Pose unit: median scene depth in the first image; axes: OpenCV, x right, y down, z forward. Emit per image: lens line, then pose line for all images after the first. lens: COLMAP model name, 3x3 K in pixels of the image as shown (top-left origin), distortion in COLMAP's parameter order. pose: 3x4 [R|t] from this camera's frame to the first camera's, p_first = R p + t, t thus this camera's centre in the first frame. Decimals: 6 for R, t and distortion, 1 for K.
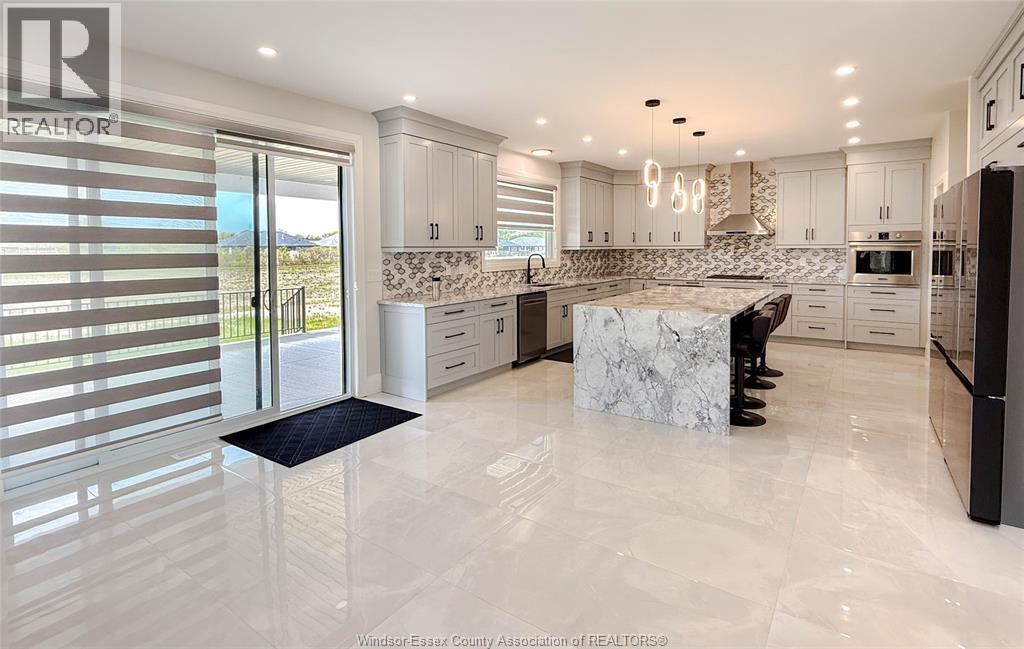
lens RADIAL K [[483.3, 0, 516.8], [0, 483.3, 267.2], [0, 0, 1]] dist [-0.004915, 0.000228]
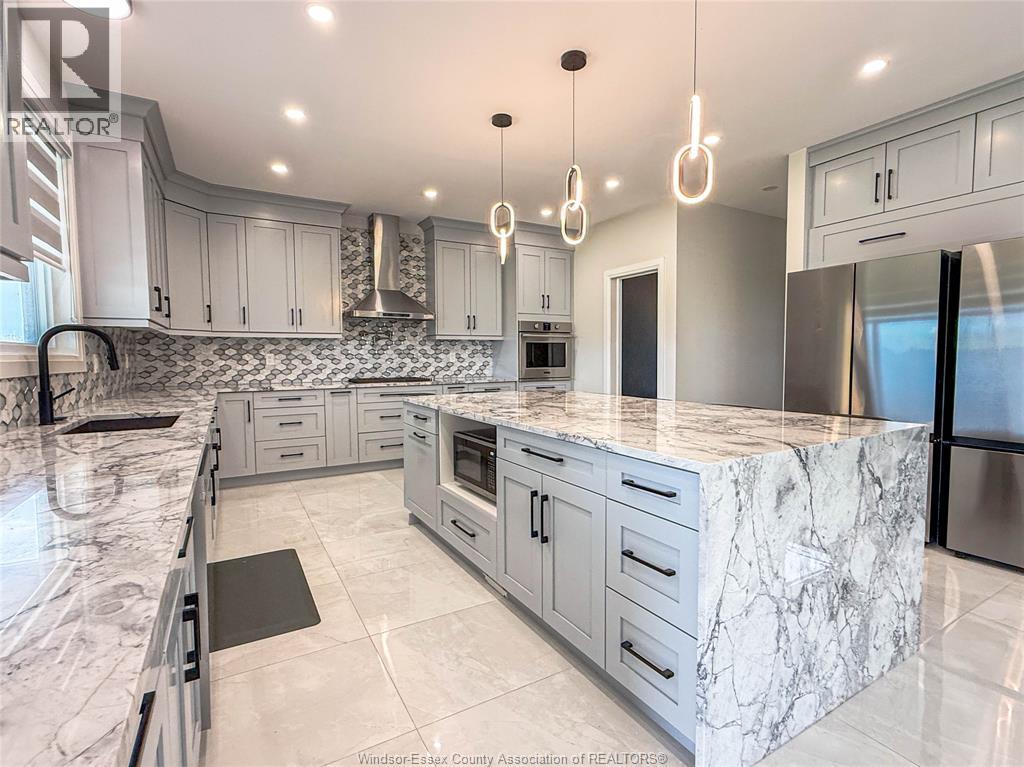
lens RADIAL K [[491.1, 0, 508.6], [0, 491.1, 383.6], [0, 0, 1]] dist [-0.000954, 0.000053]
pose [[0.432226, -0.047711, 0.900502, -0.146208], [0.038242, 0.998671, 0.034557, 0.010711], [-0.900954, 0.019501, 0.433476, 0.720303]]
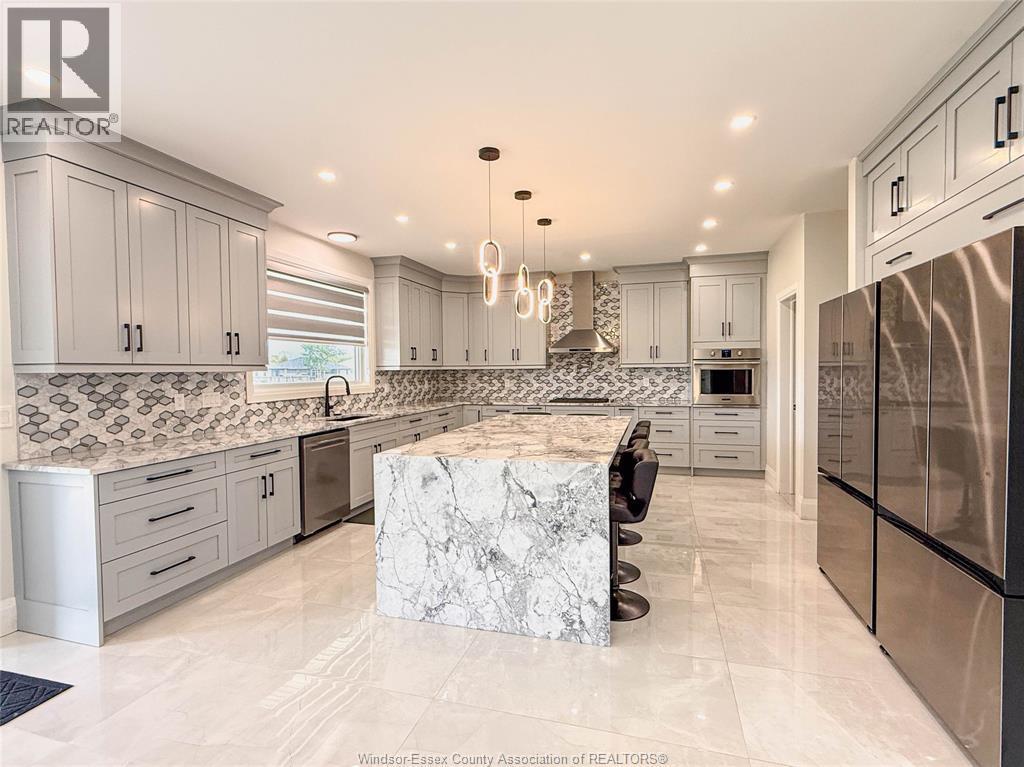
lens RADIAL K [[491.1, 0, 506.9], [0, 491.1, 387.1], [0, 0, 1]] dist [-0.000954, 0.000053]
pose [[0.950382, -0.015195, 0.310713, 0.062329], [0.017098, 0.999848, -0.003403, -0.003878], [-0.310614, 0.008547, 0.950498, 0.246203]]
